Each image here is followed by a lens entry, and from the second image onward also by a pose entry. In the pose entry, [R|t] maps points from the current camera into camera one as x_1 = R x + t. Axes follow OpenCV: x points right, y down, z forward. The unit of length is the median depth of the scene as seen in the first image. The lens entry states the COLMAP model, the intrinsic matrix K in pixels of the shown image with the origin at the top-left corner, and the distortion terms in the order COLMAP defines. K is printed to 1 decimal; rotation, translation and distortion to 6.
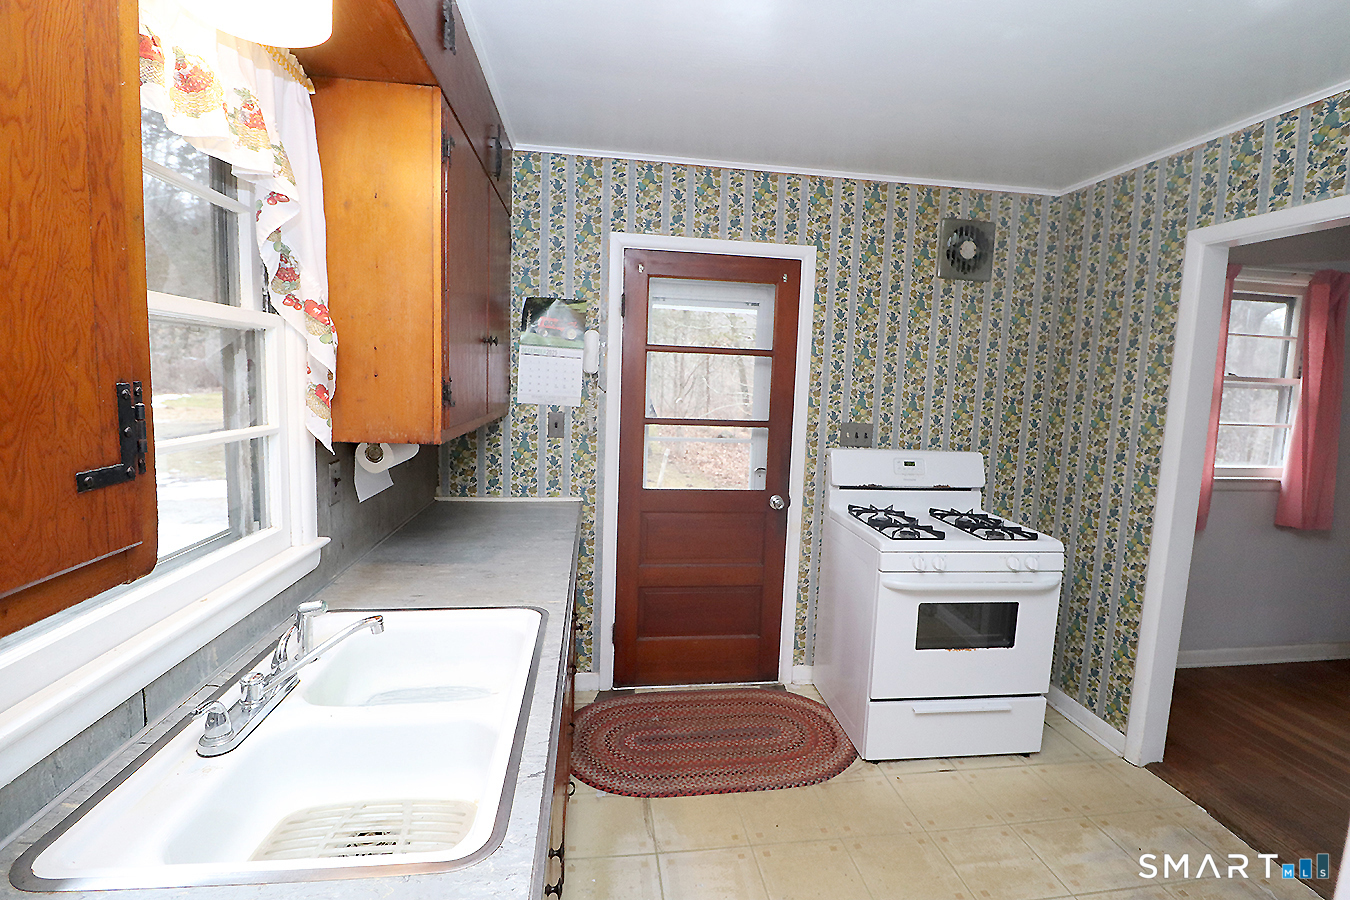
lens RADIAL K [[625.1, 0, 679.1], [0, 625.1, 442.9], [0, 0, 1]] dist [-0.002811, -0.001315]
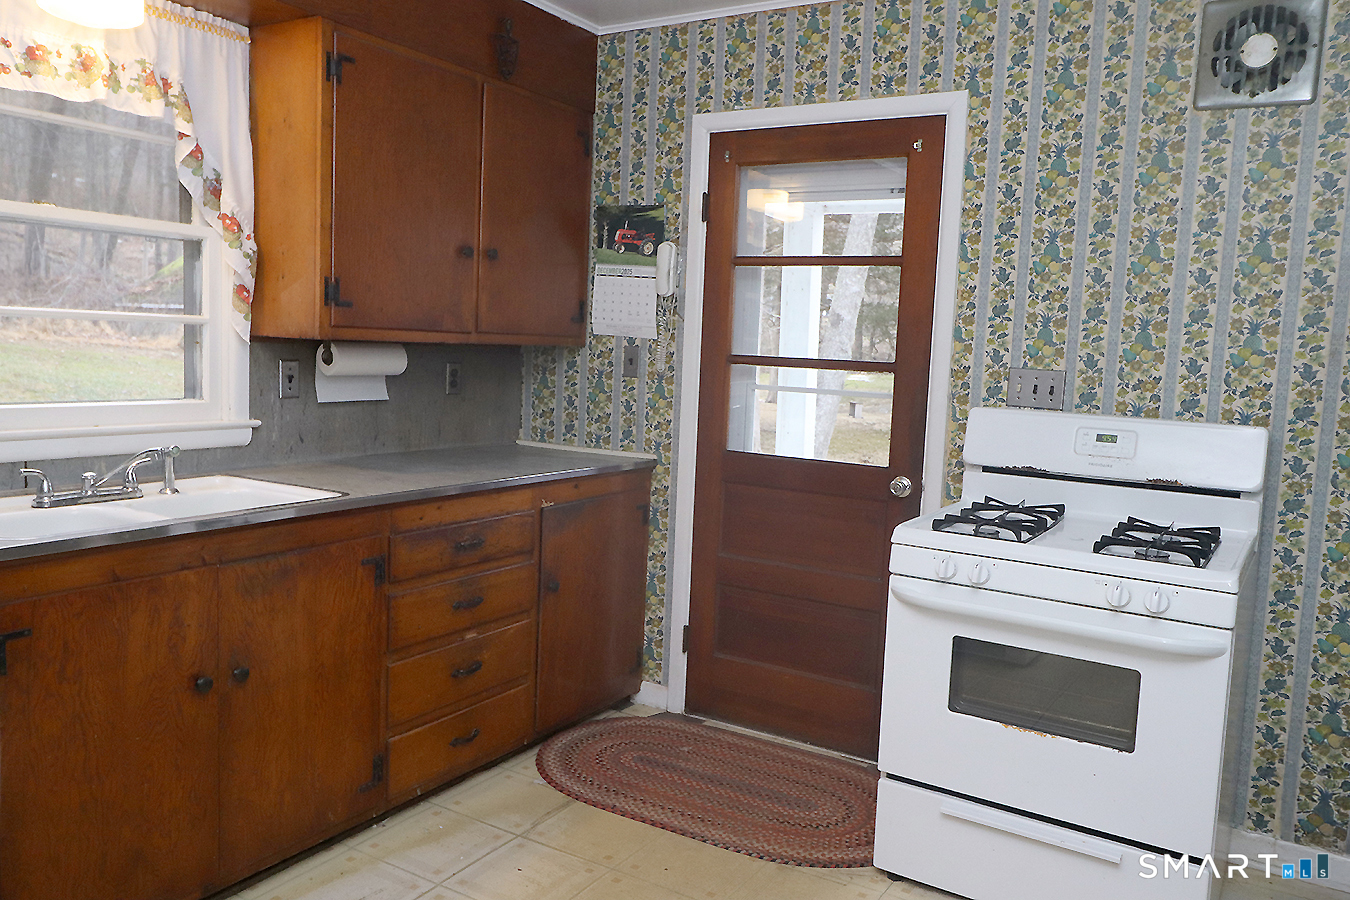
lens RADIAL K [[1023.0, 0, 670.7], [0, 1023.0, 444.4], [0, 0, 1]] dist [0.004681, 0.002261]
pose [[0.771171, 0.060803, -0.633718, 0.679277], [-0.081643, 0.996655, -0.003726, 0.077881], [0.631372, 0.054612, 0.773555, 0.012542]]
